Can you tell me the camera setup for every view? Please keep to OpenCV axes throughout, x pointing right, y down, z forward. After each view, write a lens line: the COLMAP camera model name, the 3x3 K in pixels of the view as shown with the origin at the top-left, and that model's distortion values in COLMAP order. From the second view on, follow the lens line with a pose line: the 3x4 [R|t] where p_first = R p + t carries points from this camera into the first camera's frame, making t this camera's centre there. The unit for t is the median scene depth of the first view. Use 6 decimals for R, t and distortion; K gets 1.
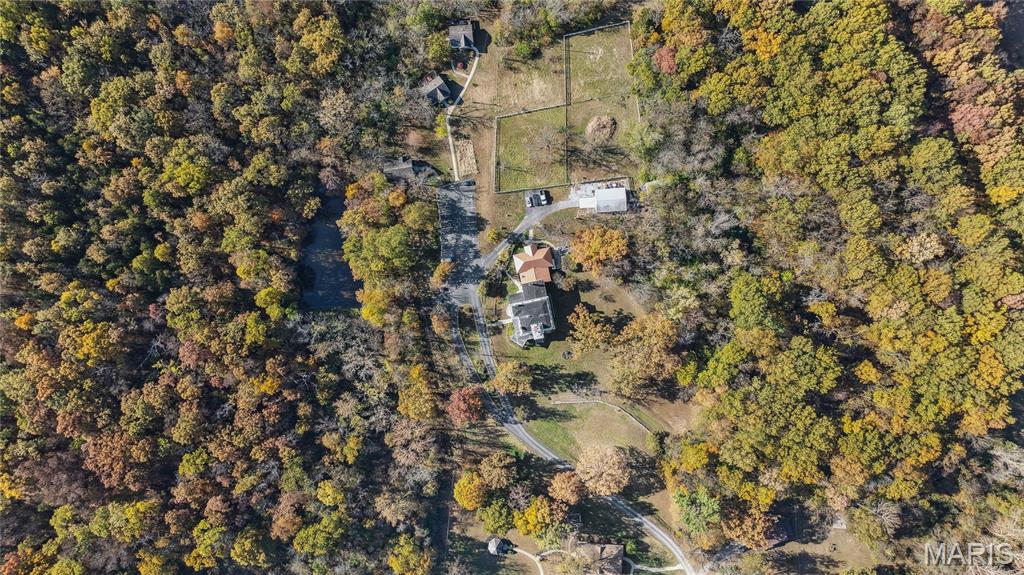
lens RADIAL K [[719.7, 0, 512.9], [0, 719.7, 289.3], [0, 0, 1]] dist [-0.007499, 0.005558]
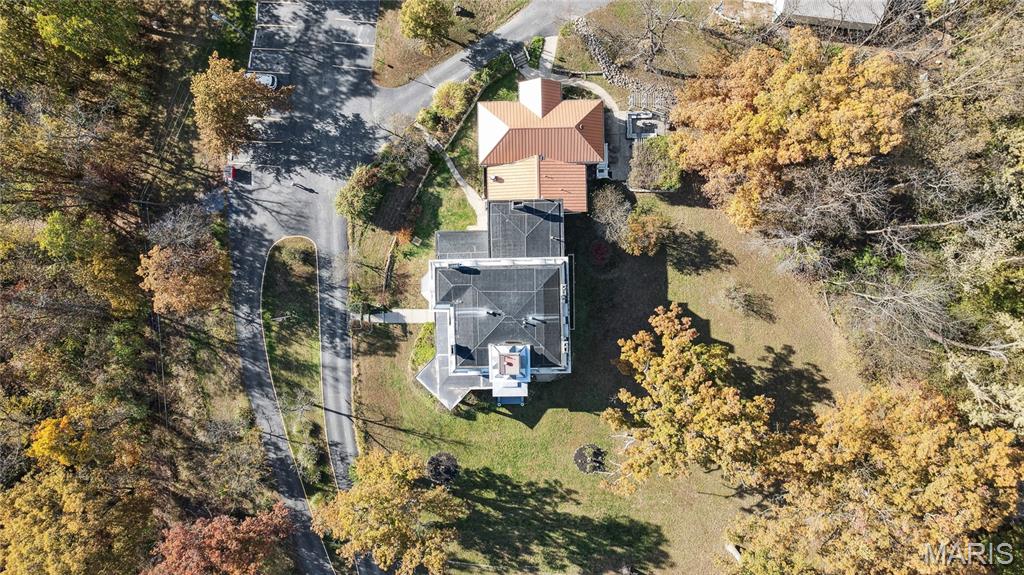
lens RADIAL K [[719.7, 0, 511.3], [0, 719.7, 285.9], [0, 0, 1]] dist [-0.007499, 0.005558]
pose [[0.982102, 0.188205, -0.007442, 0.030145], [-0.188254, 0.982099, -0.006445, 0.026342], [0.006096, 0.007730, 0.999952, 0.697429]]
